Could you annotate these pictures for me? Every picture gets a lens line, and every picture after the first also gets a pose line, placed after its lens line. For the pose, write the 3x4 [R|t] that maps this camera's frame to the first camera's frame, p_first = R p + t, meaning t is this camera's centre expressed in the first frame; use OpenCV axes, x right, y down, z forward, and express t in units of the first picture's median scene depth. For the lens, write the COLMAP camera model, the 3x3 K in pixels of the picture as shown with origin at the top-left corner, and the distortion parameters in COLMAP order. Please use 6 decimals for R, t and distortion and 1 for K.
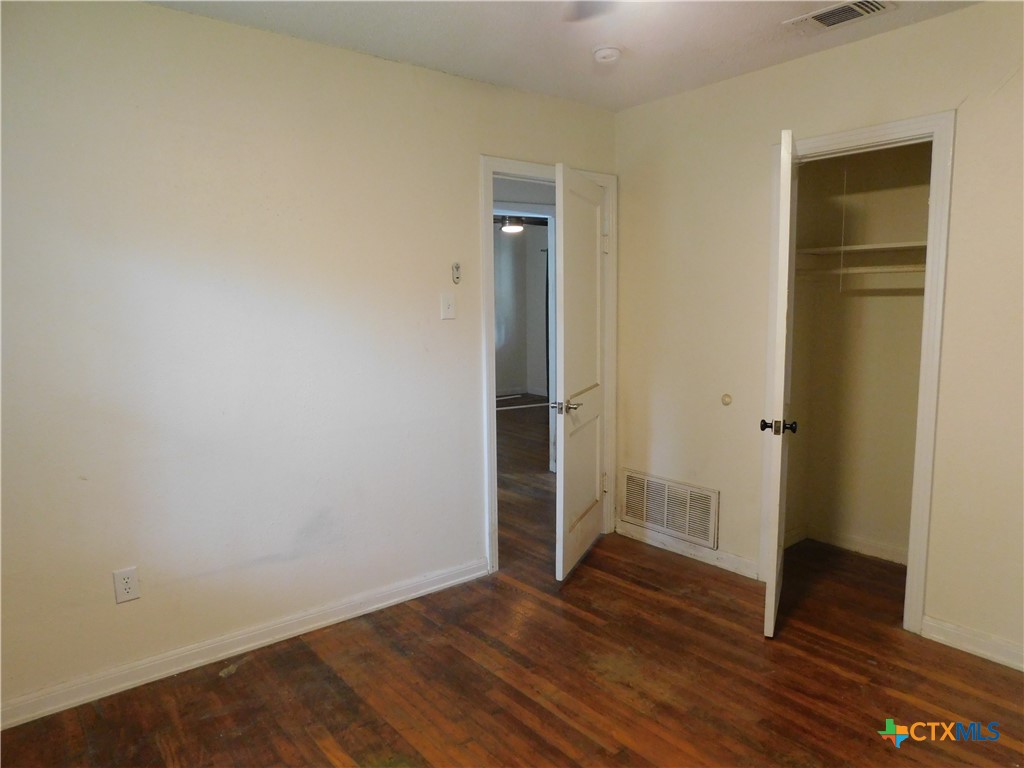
lens RADIAL K [[675.6, 0, 512.0], [0, 675.6, 384.0], [0, 0, 1]] dist [-0.069575, 0.053081]
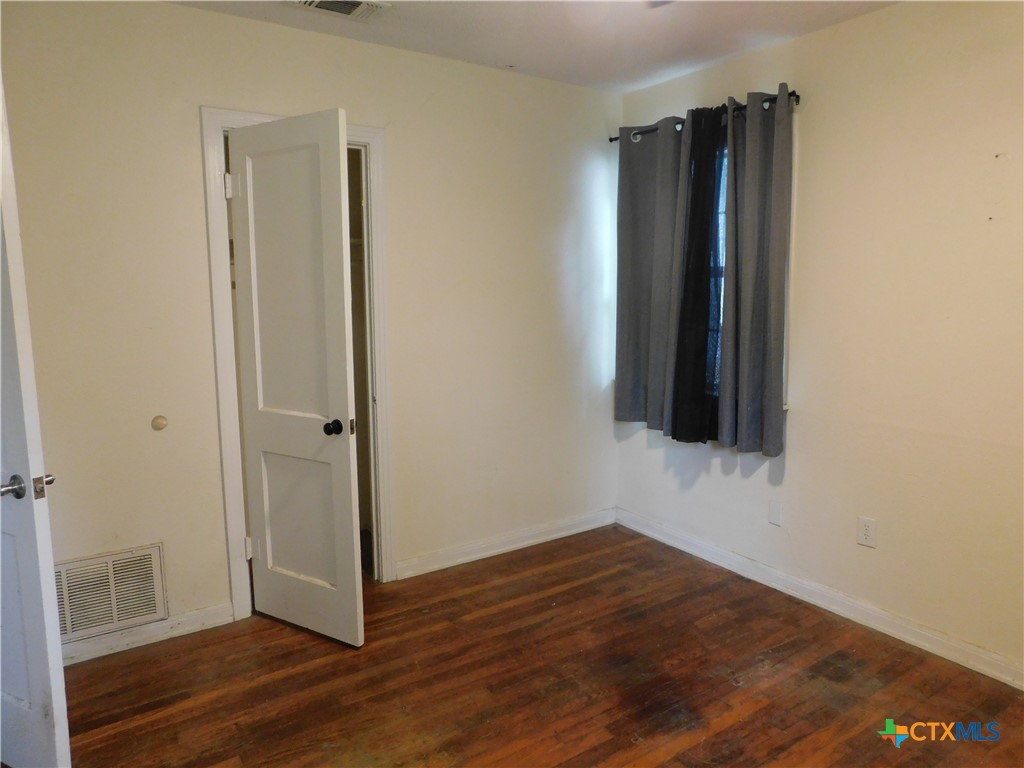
lens RADIAL K [[675.6, 0, 512.0], [0, 675.6, 384.0], [0, 0, 1]] dist [-0.069575, 0.053081]
pose [[0.084861, -0.129931, 0.987885, -0.526858], [0.124251, 0.985102, 0.118891, -0.081617], [-0.988615, 0.112657, 0.099741, 0.693973]]
